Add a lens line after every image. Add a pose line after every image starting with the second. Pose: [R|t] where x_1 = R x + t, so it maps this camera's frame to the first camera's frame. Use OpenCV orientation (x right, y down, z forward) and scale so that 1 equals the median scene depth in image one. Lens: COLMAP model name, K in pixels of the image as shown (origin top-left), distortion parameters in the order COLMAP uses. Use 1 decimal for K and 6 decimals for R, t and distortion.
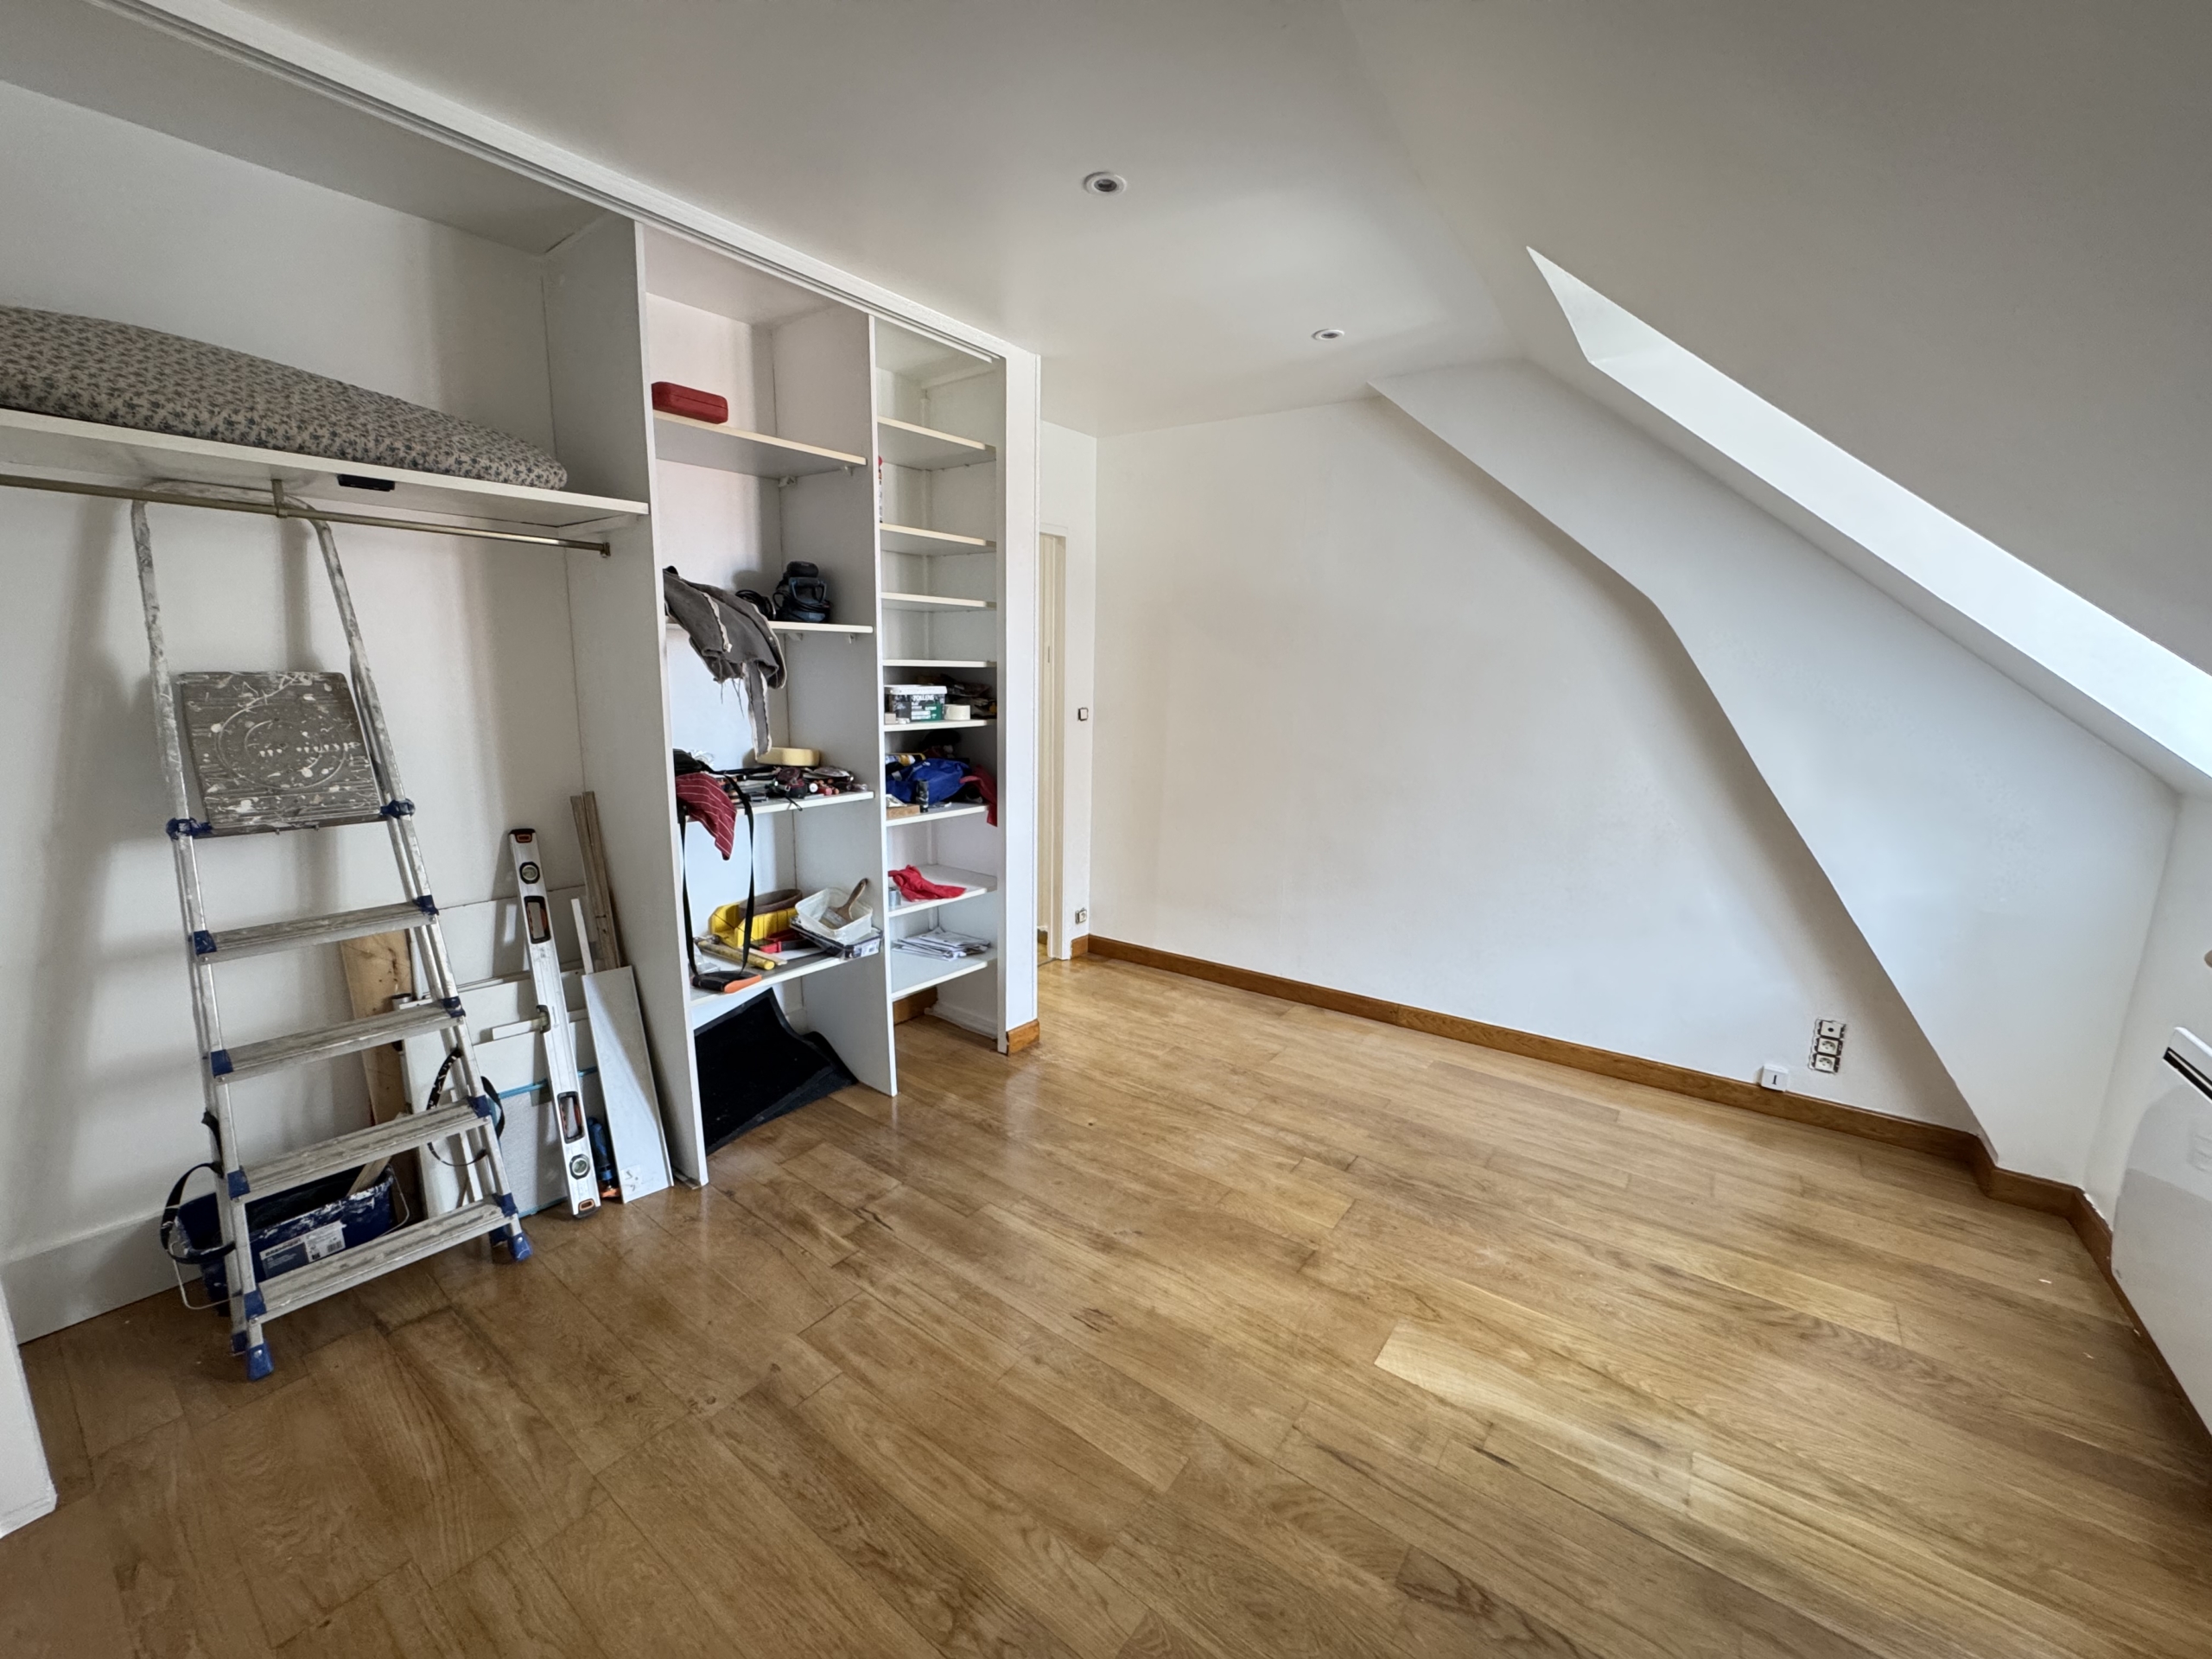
lens RADIAL K [[881.1, 0, 1103.9], [0, 881.1, 826.8], [0, 0, 1]] dist [-0.003125, 0.000104]
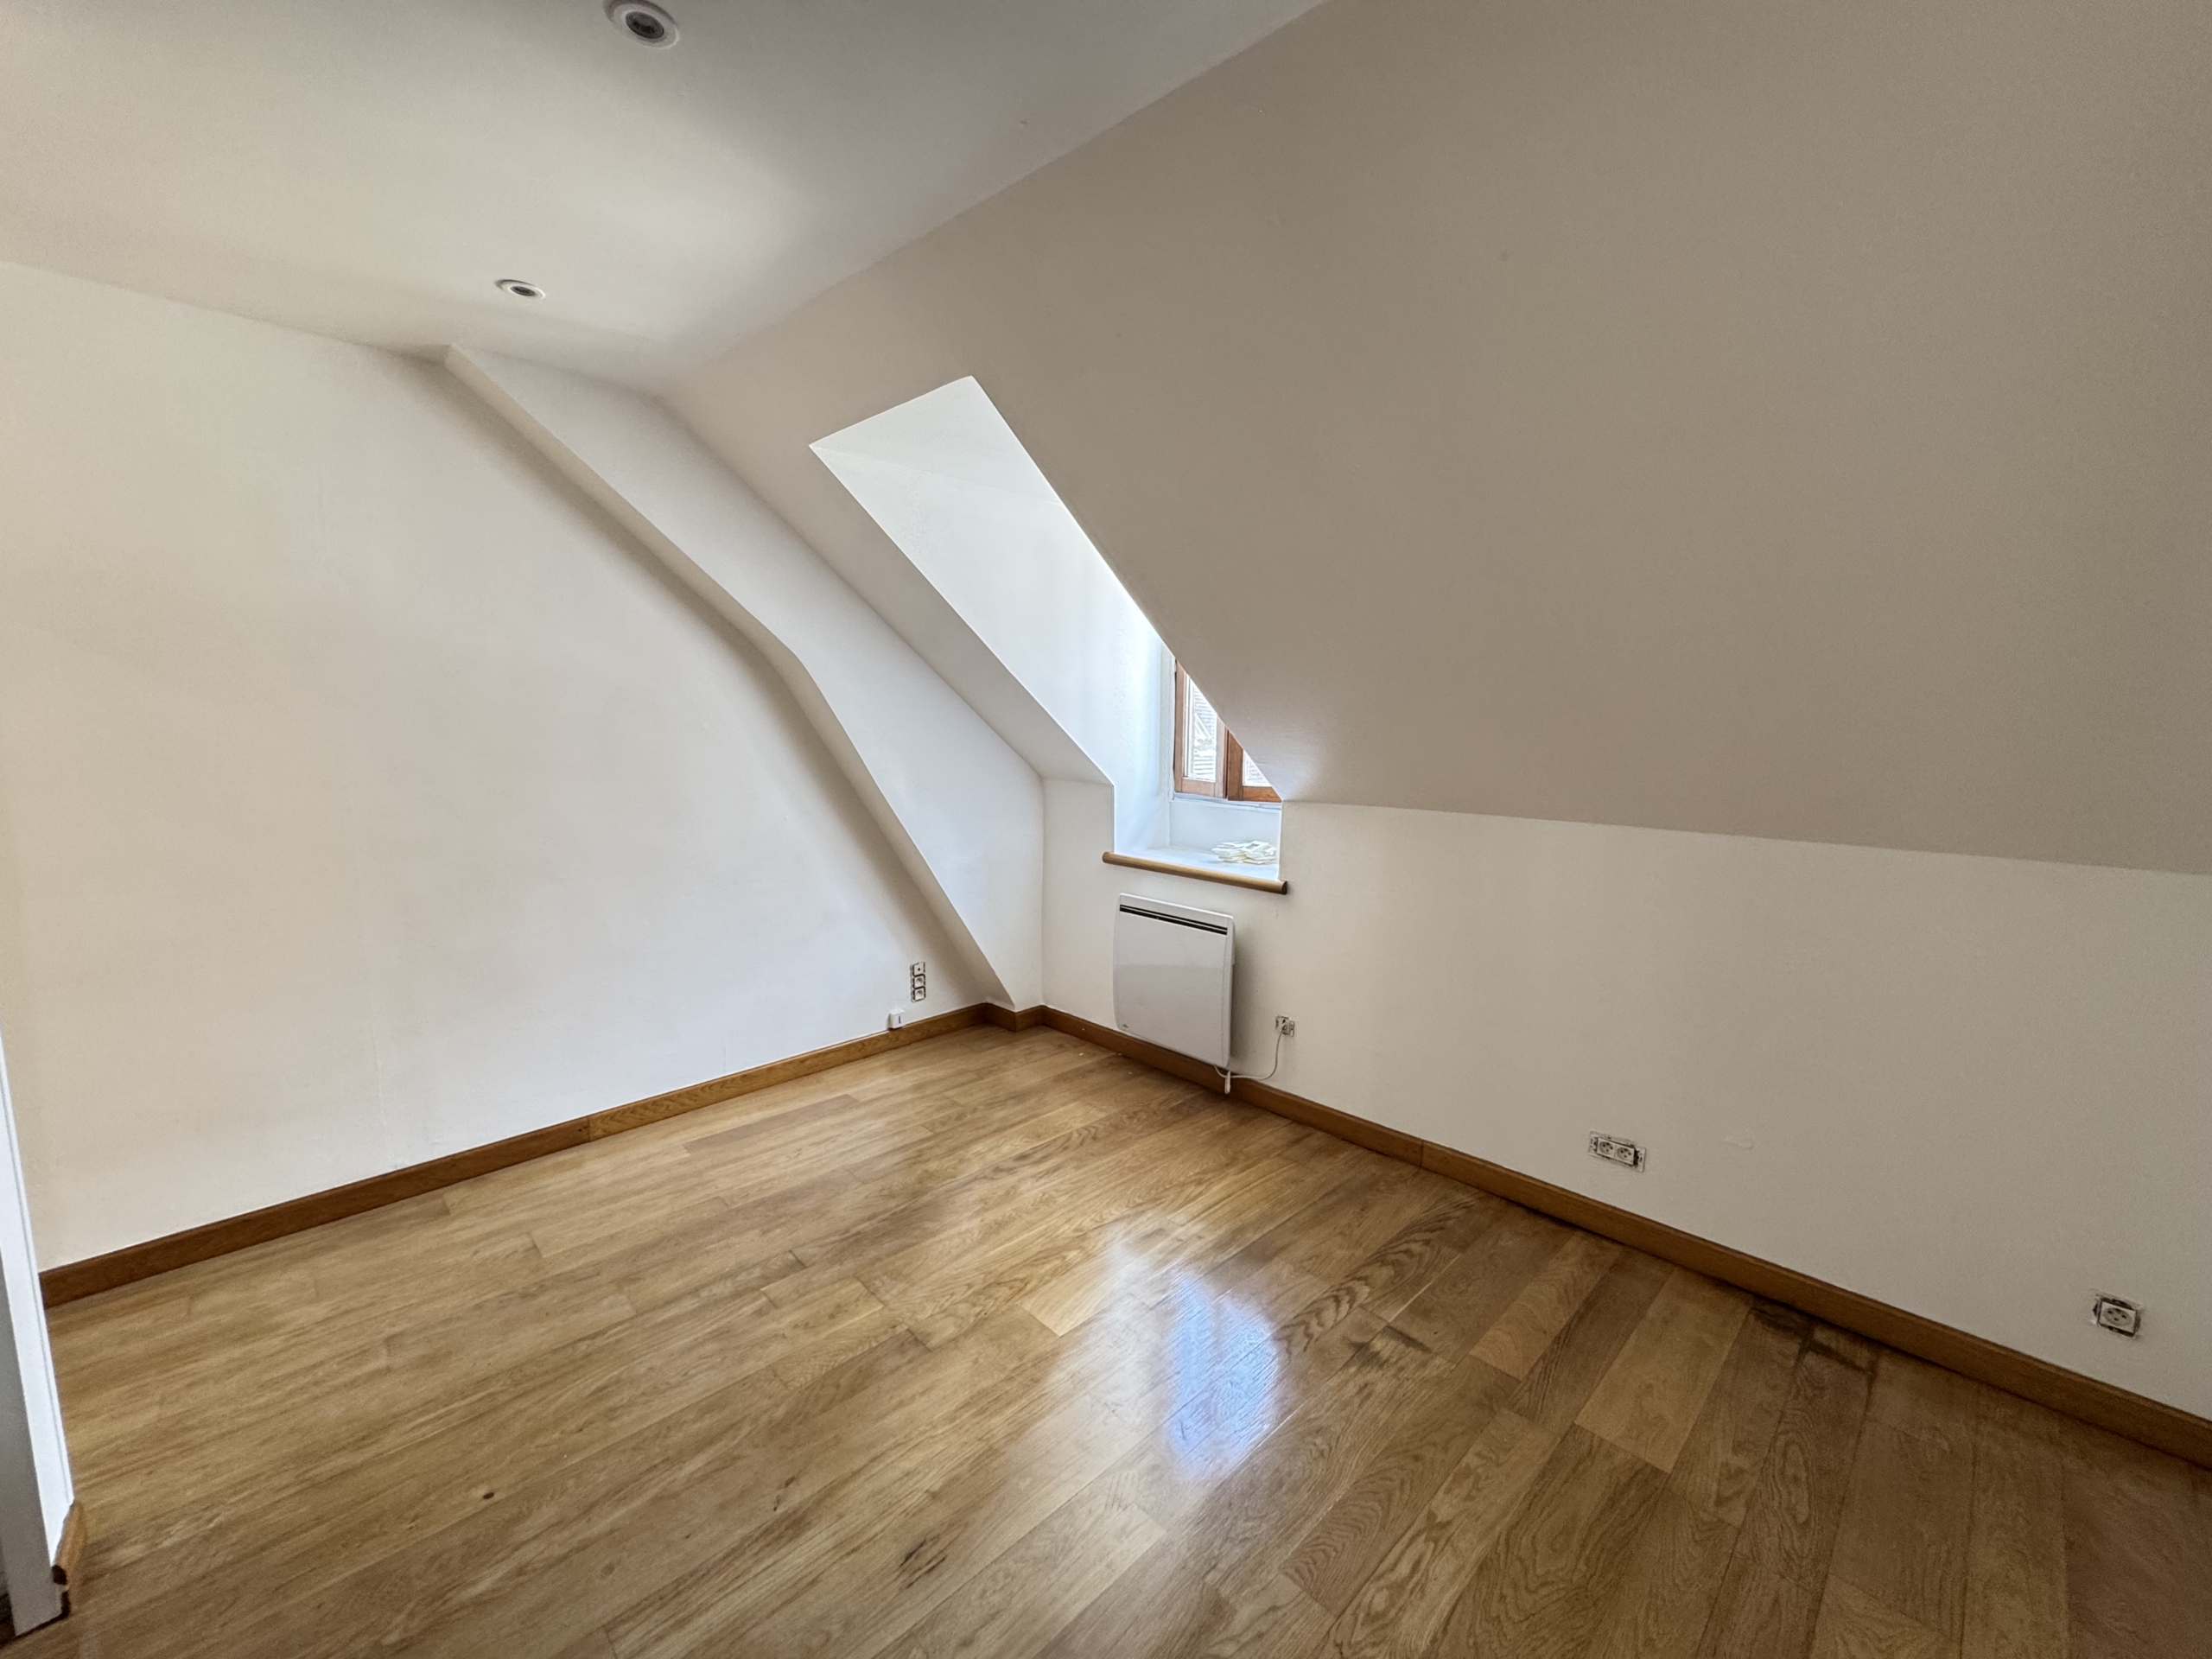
lens RADIAL K [[881.1, 0, 1105.5], [0, 881.1, 827.7], [0, 0, 1]] dist [-0.003125, 0.000104]
pose [[0.162608, -0.141559, 0.976483, -0.505556], [0.170645, 0.978777, 0.113475, -0.107600], [-0.971822, 0.148180, 0.183314, 0.464245]]
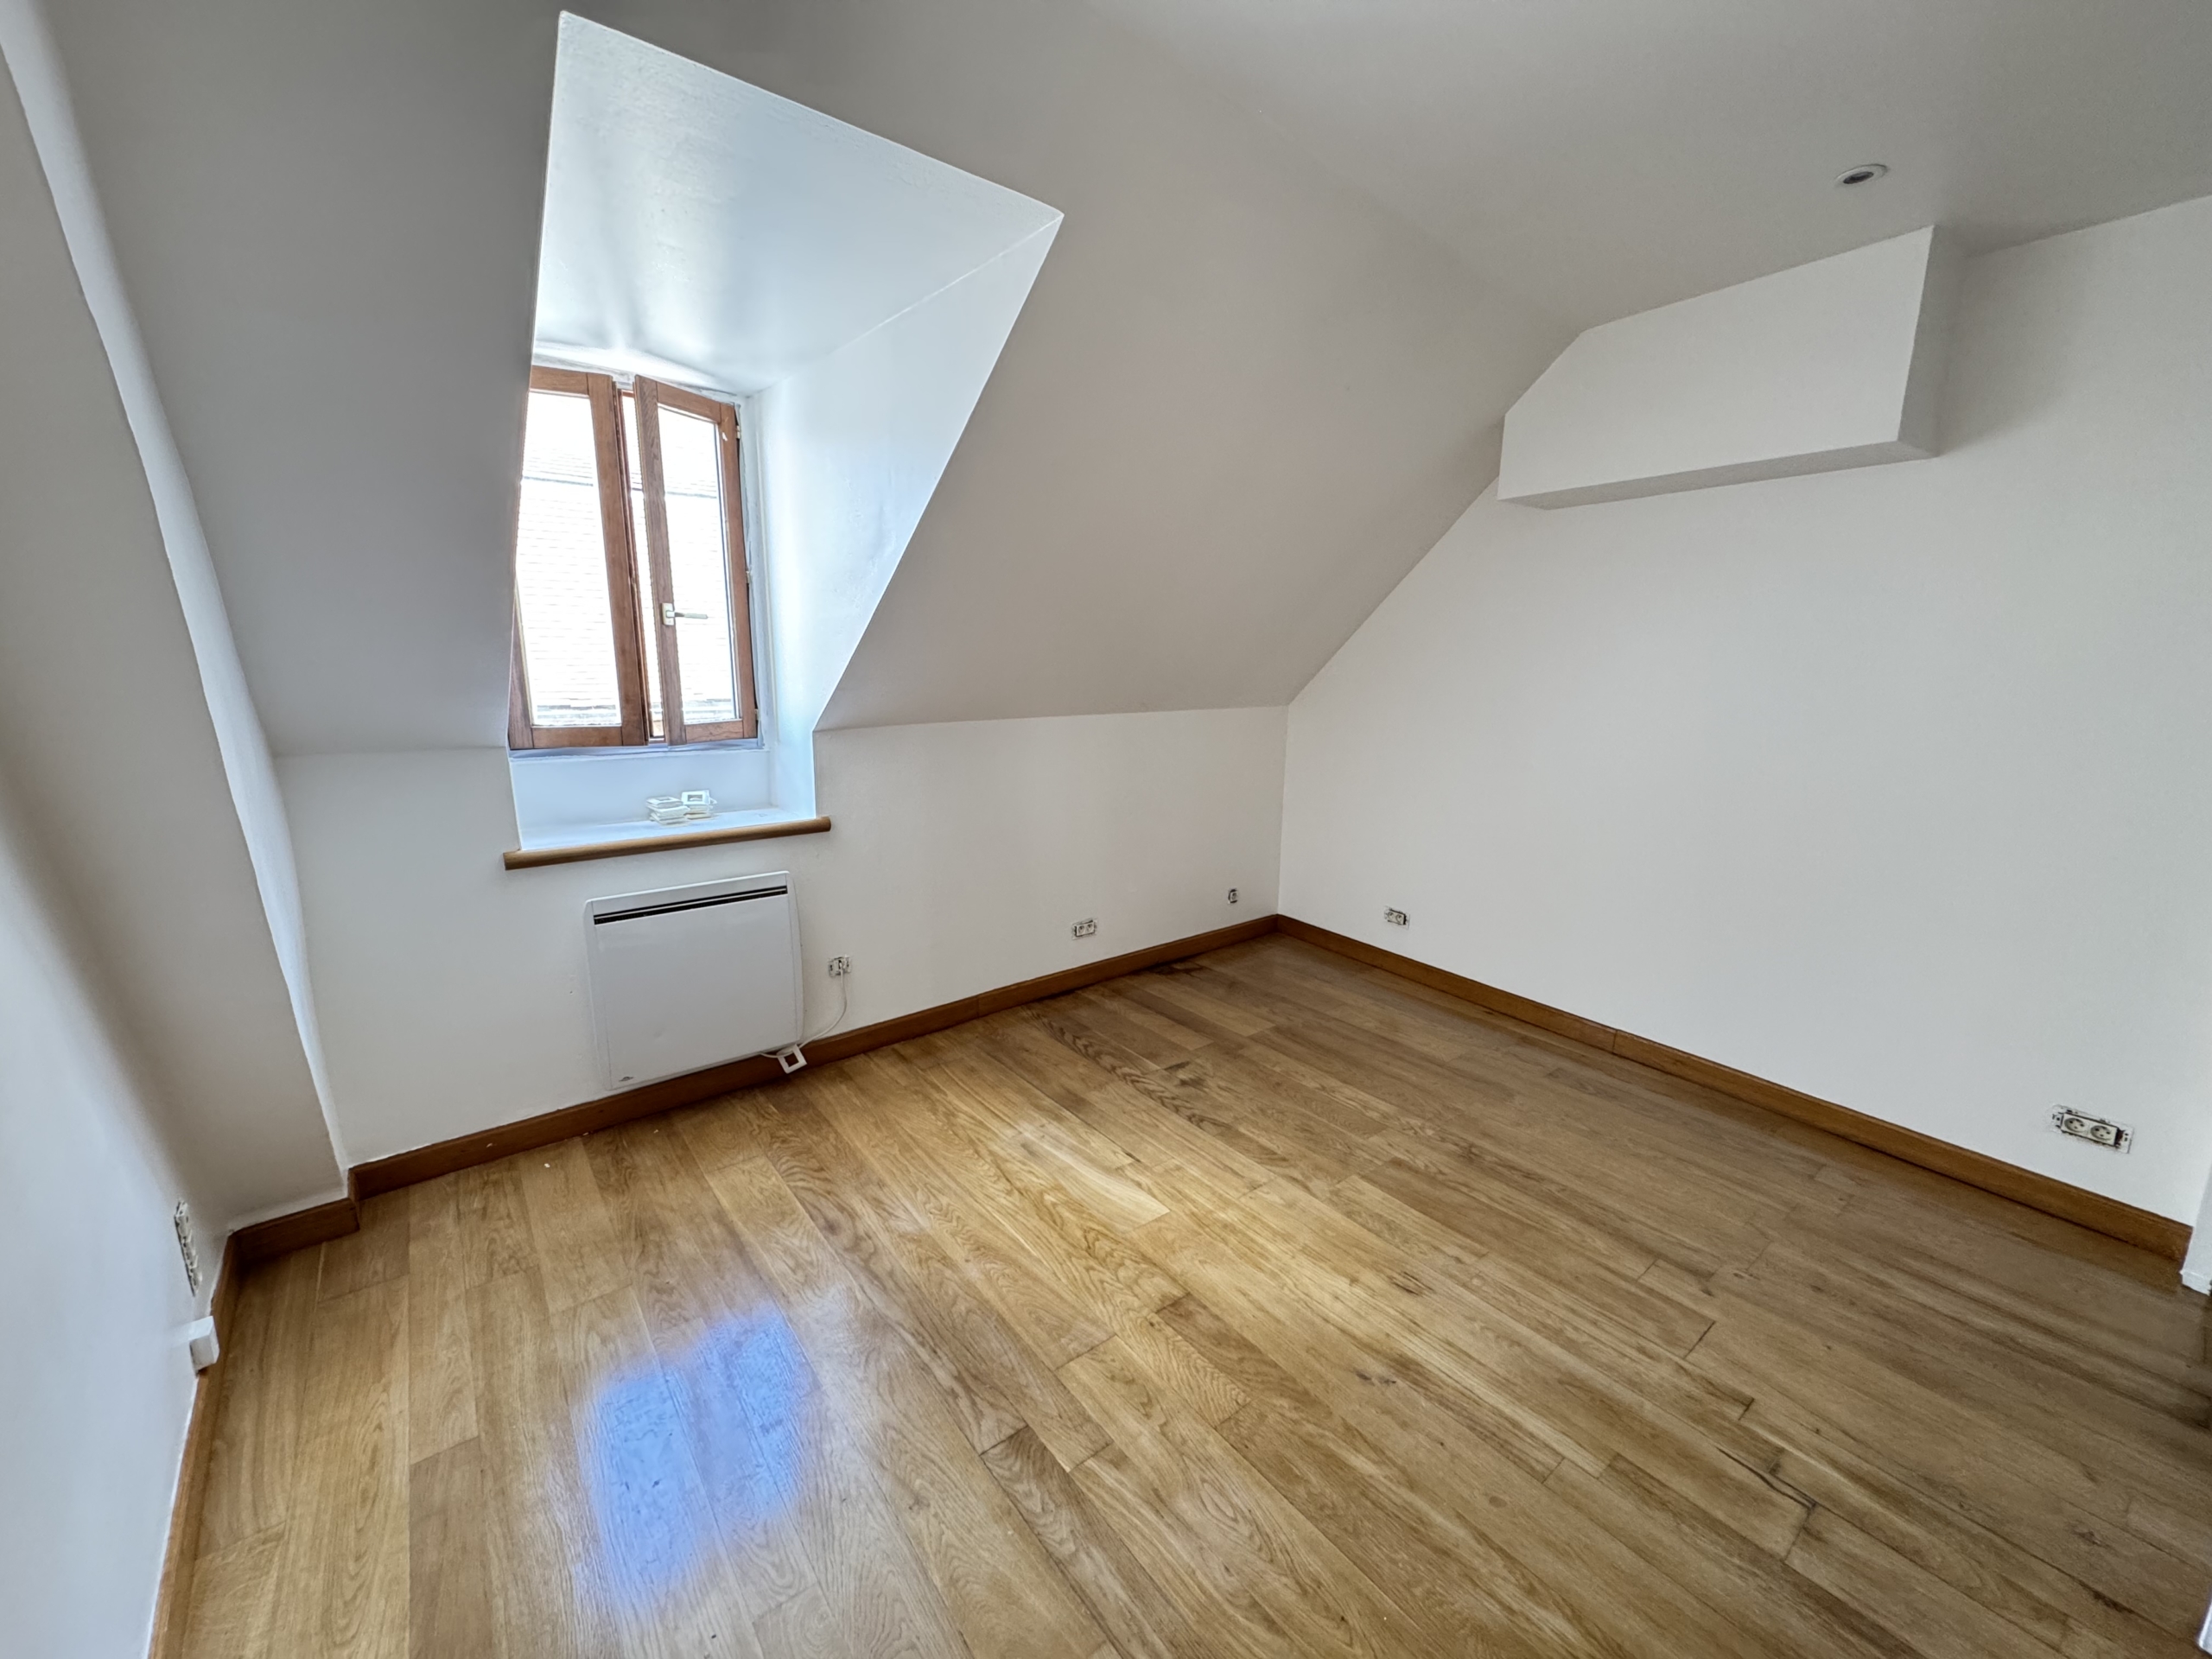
lens RADIAL K [[881.1, 0, 1117.9], [0, 881.1, 818.4], [0, 0, 1]] dist [-0.003125, 0.000104]
pose [[-0.967133, -0.073502, 0.243416, 0.085978], [0.018401, 0.934566, 0.355314, -0.253534], [-0.253605, 0.348115, -0.902497, 1.415375]]
